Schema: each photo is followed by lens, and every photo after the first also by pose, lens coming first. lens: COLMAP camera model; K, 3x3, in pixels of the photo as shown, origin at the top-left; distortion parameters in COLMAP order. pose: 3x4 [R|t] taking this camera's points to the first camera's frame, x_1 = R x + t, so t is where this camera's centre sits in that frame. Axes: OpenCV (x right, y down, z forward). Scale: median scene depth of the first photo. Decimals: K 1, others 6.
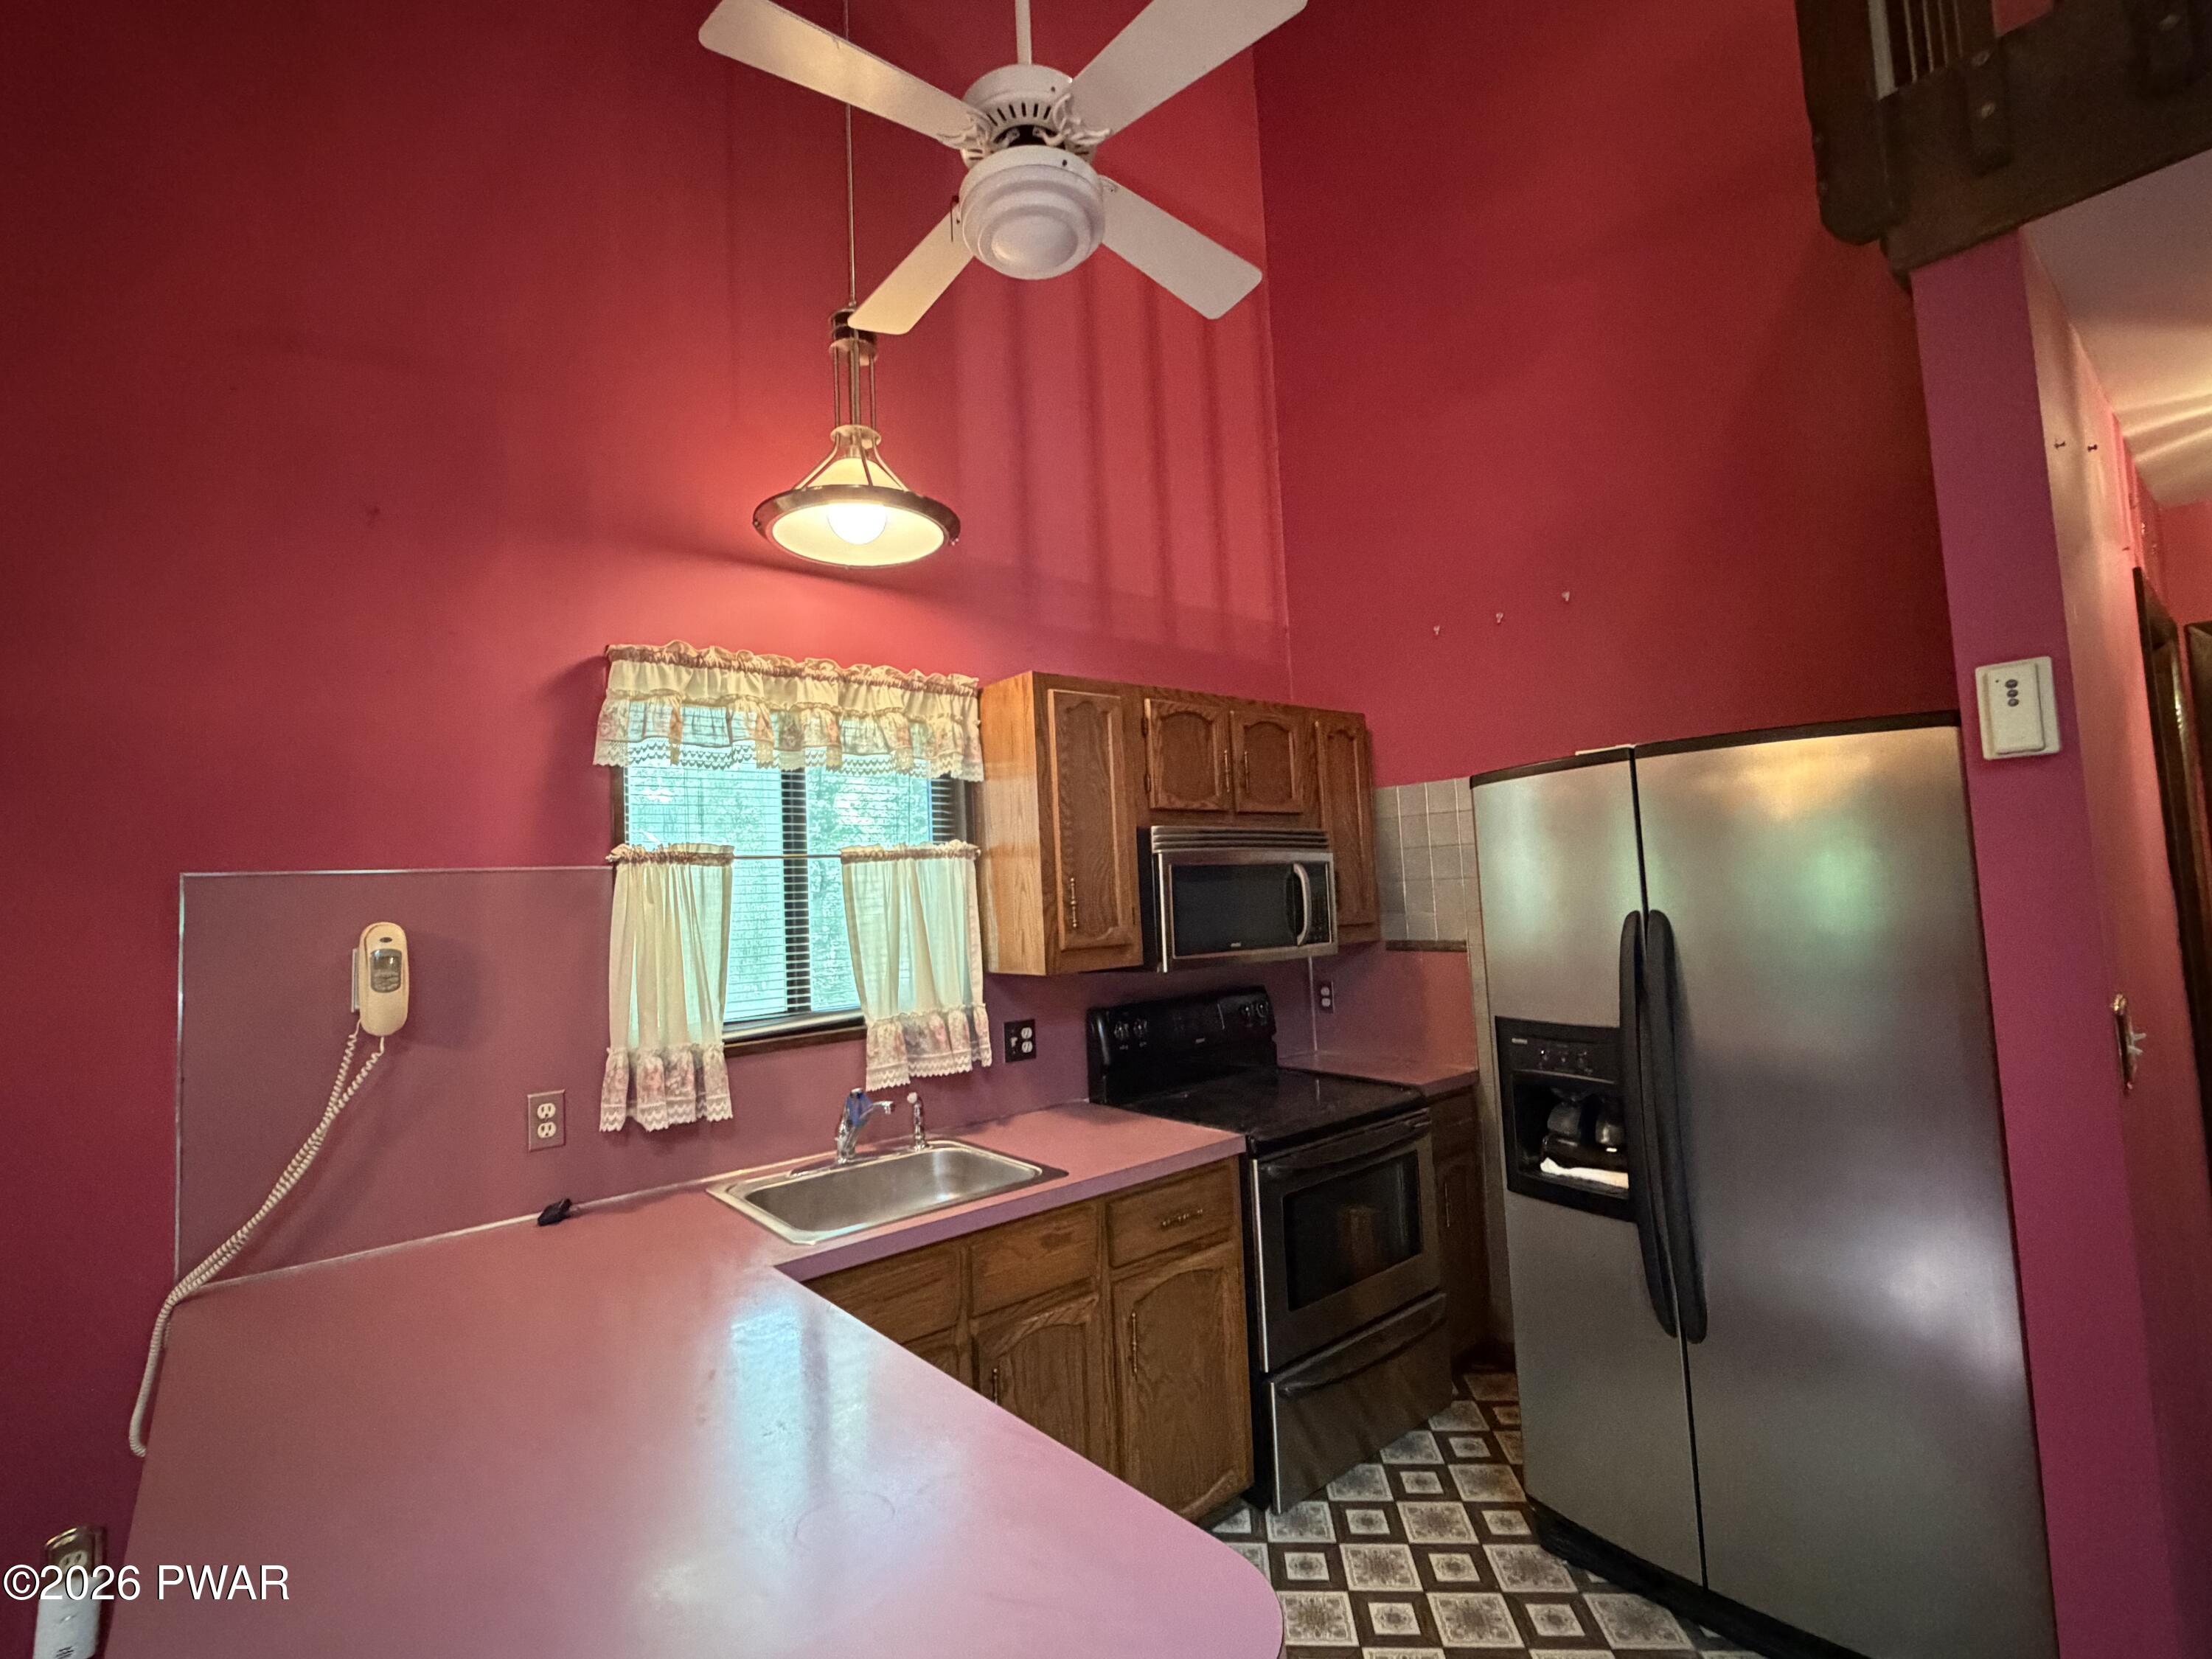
lens RADIAL K [[1021.8, 0, 1106.0], [0, 1021.8, 829.5], [0, 0, 1]] dist [-0.000770, -0.000080]
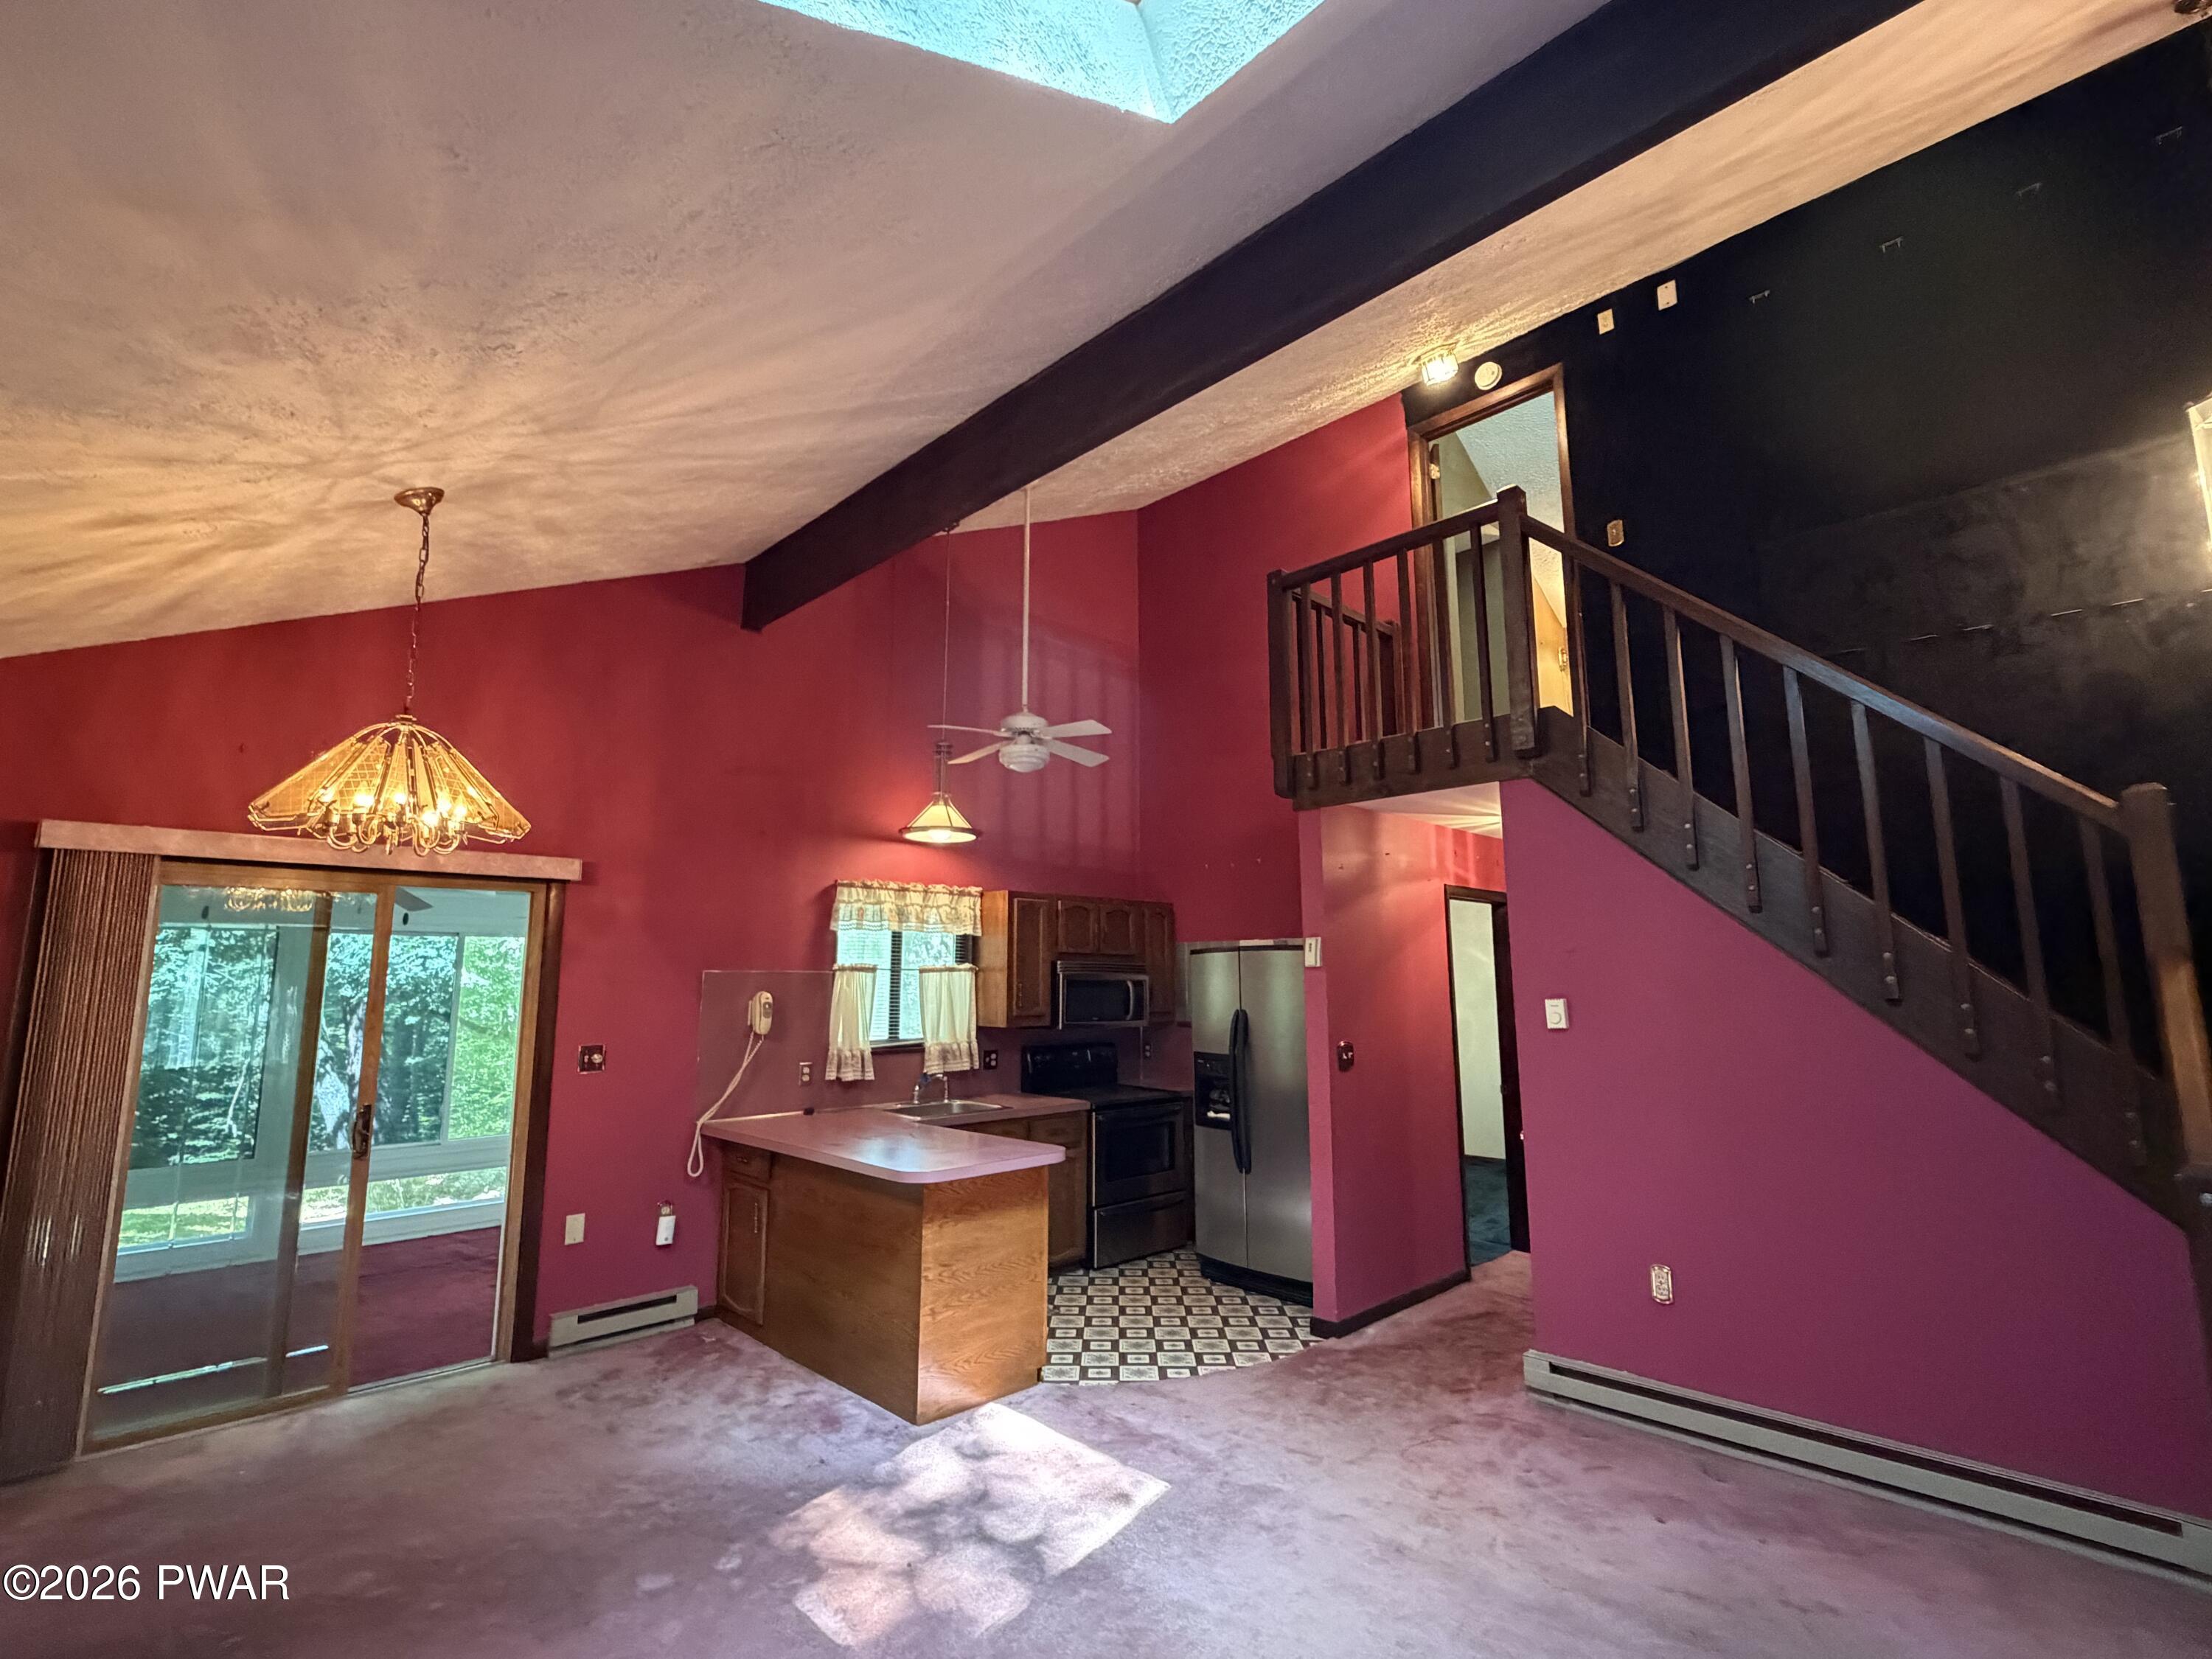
lens RADIAL K [[1021.8, 0, 1106.0], [0, 1021.8, 829.5], [0, 0, 1]] dist [-0.000770, -0.000080]
pose [[0.995998, 0.057766, 0.068195, -0.019421], [-0.051745, 0.994866, -0.086972, -0.105662], [-0.072869, 0.083095, 0.993874, -1.277712]]
